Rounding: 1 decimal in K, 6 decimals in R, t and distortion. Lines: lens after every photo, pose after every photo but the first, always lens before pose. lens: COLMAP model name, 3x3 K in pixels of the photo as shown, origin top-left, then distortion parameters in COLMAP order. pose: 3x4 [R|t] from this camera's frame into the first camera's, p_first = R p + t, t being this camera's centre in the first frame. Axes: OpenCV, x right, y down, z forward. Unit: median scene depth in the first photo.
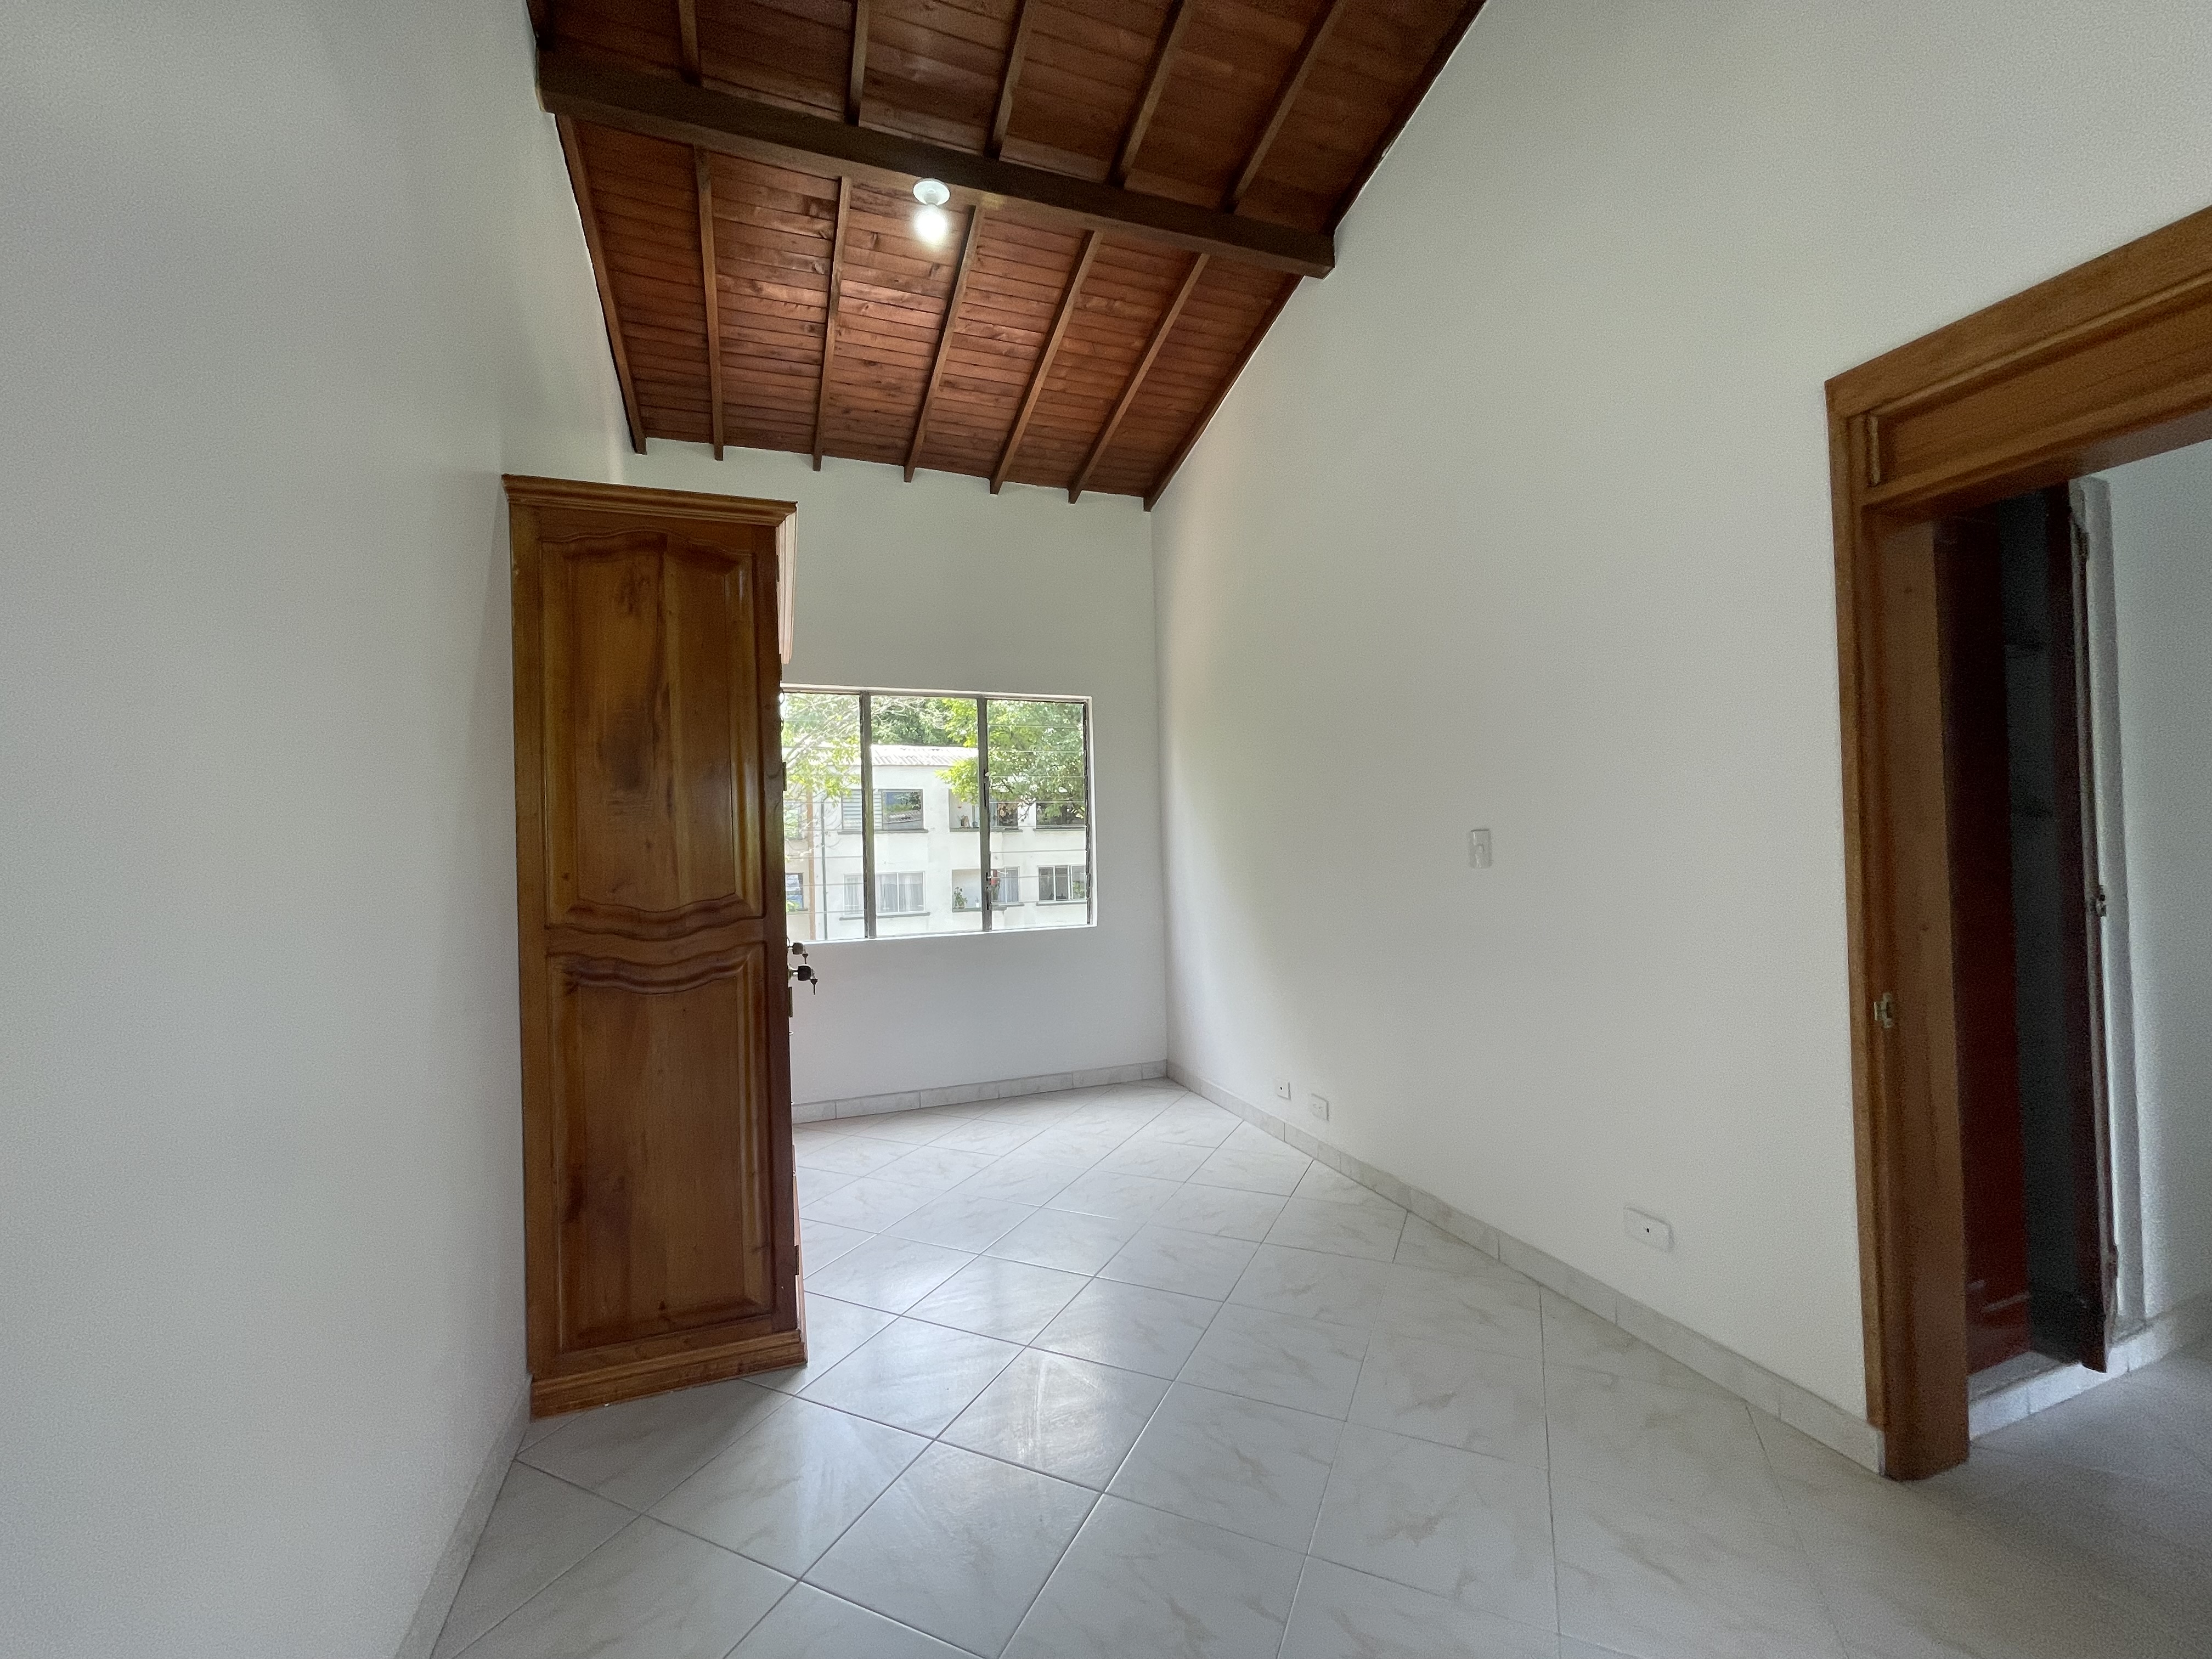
lens RADIAL K [[893.5, 0, 1105.3], [0, 893.5, 835.8], [0, 0, 1]] dist [-0.000504, 0.001181]
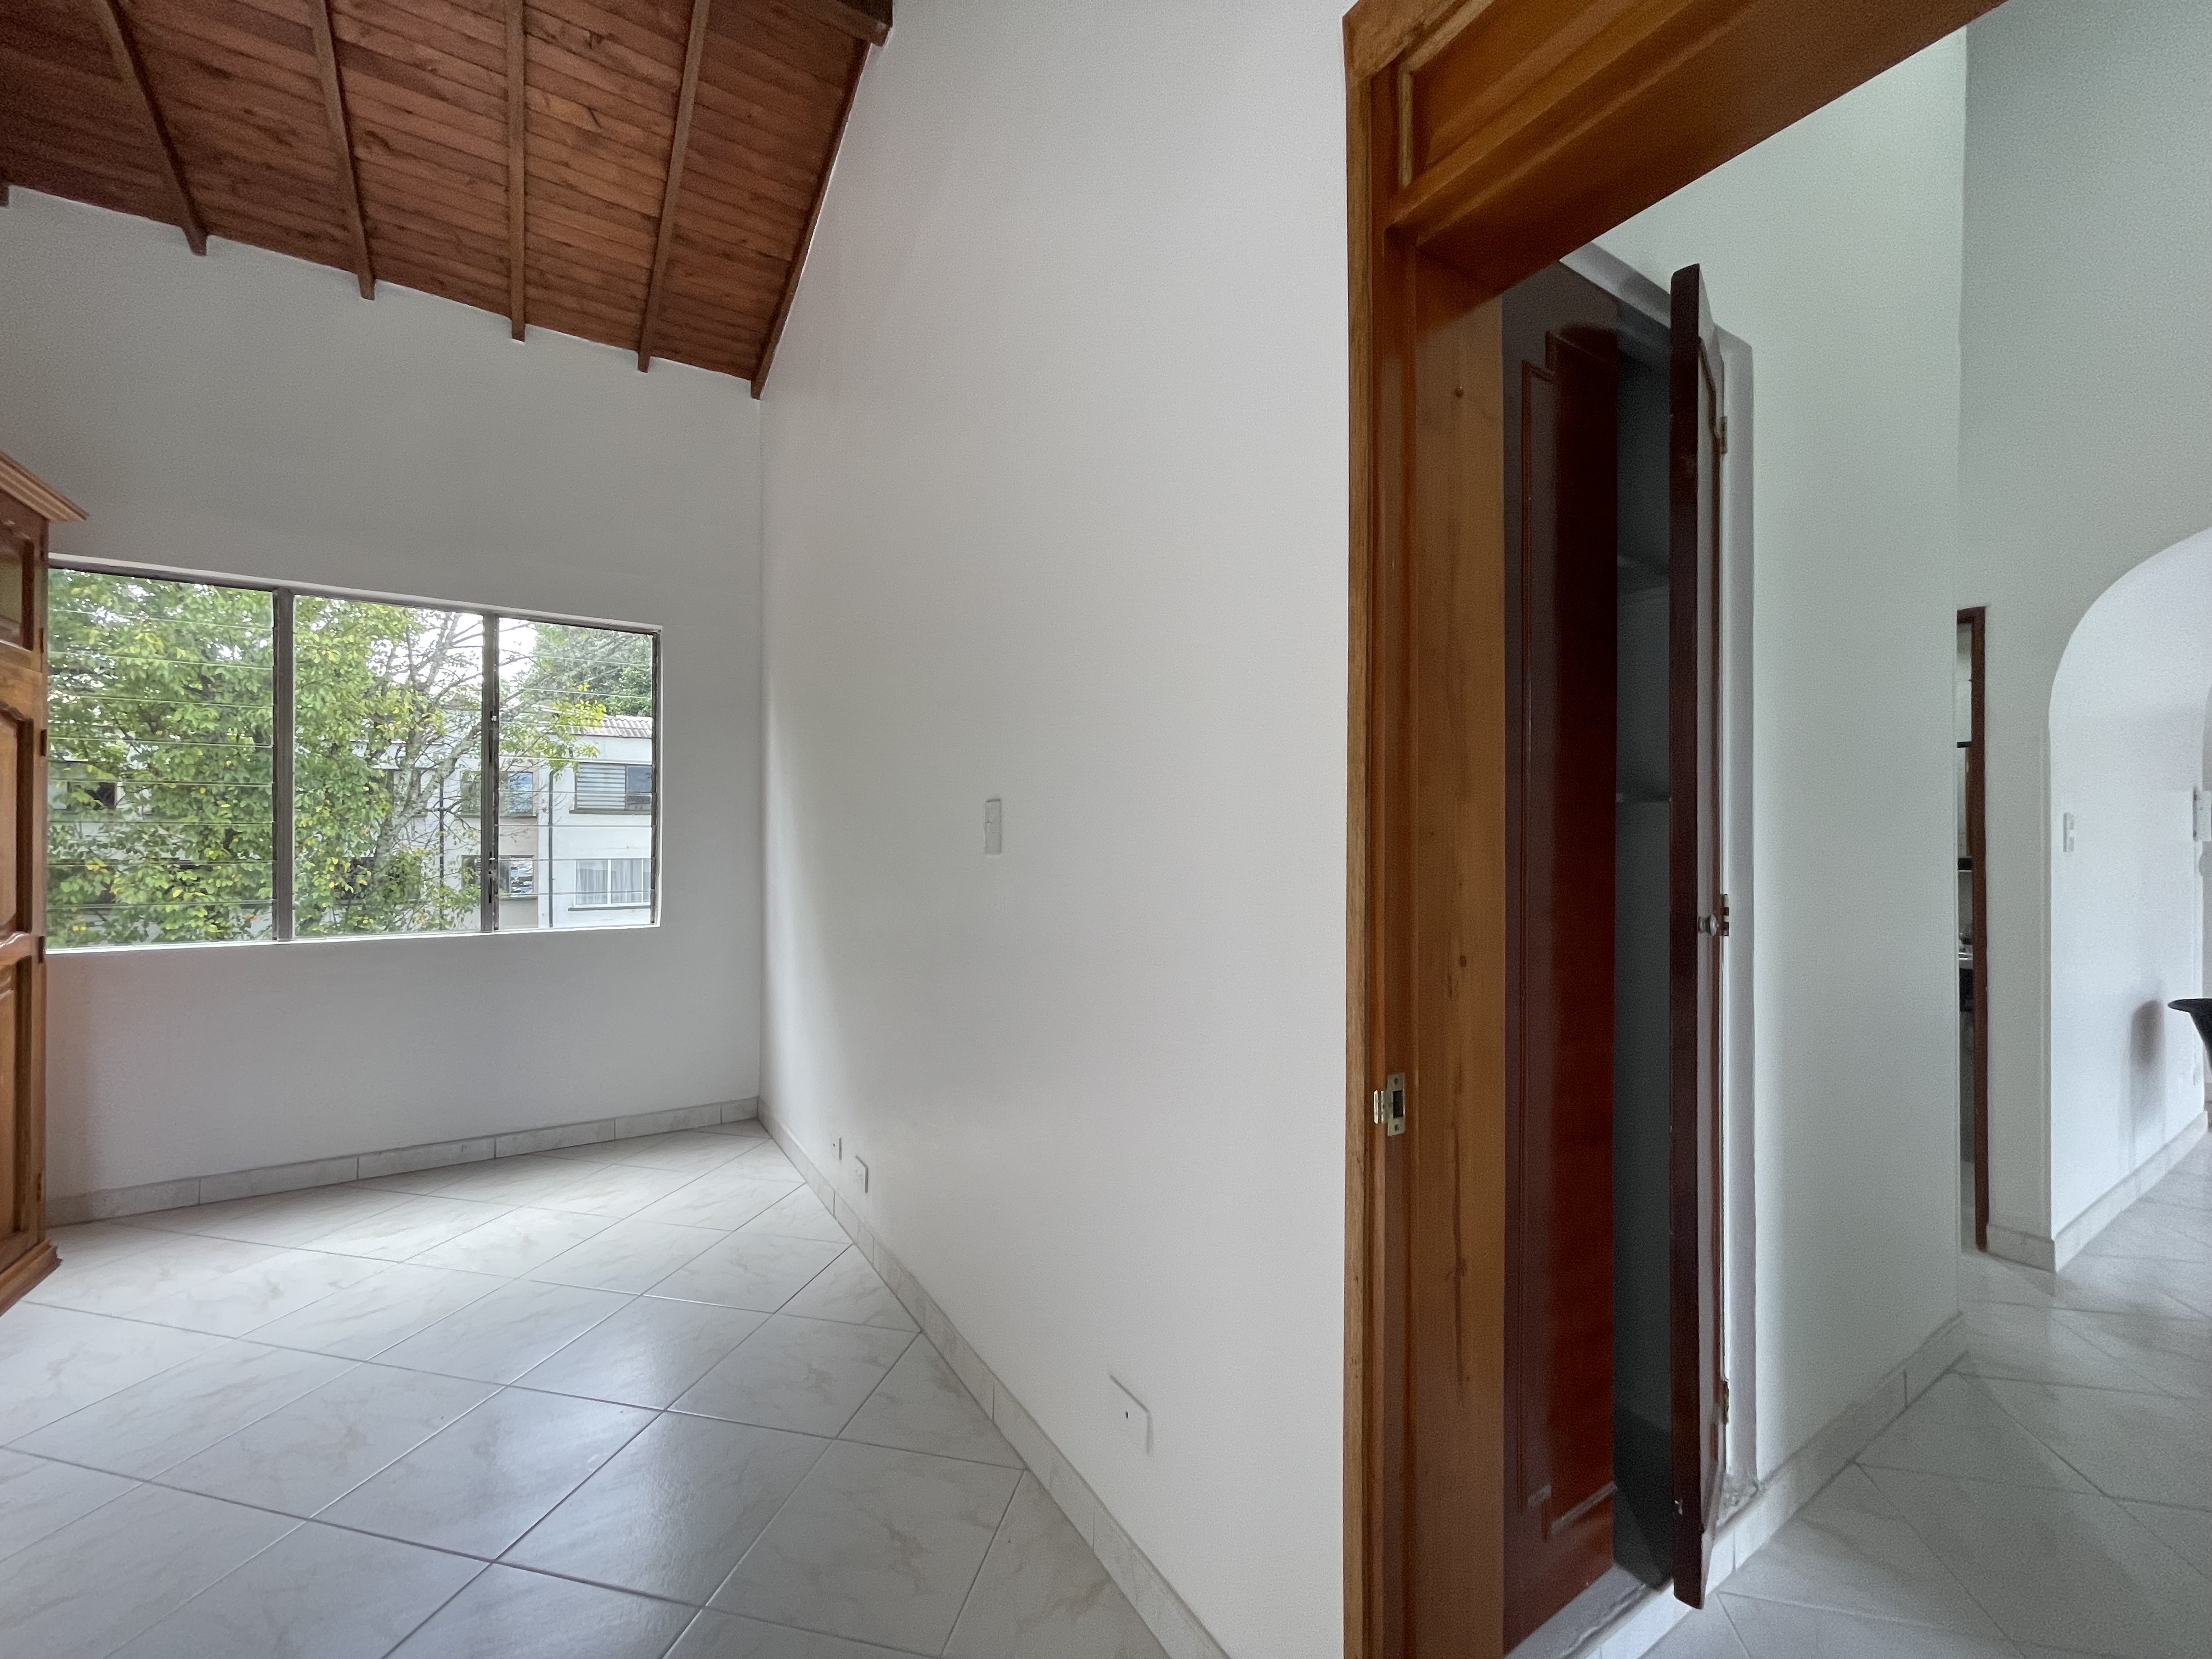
lens RADIAL K [[893.5, 0, 1103.6], [0, 893.5, 834.8], [0, 0, 1]] dist [-0.000504, 0.001181]
pose [[0.978674, 0.030203, 0.203188, 0.368834], [-0.031103, 0.999515, 0.001239, 0.017395], [-0.203053, -0.007533, 0.979139, 0.307803]]
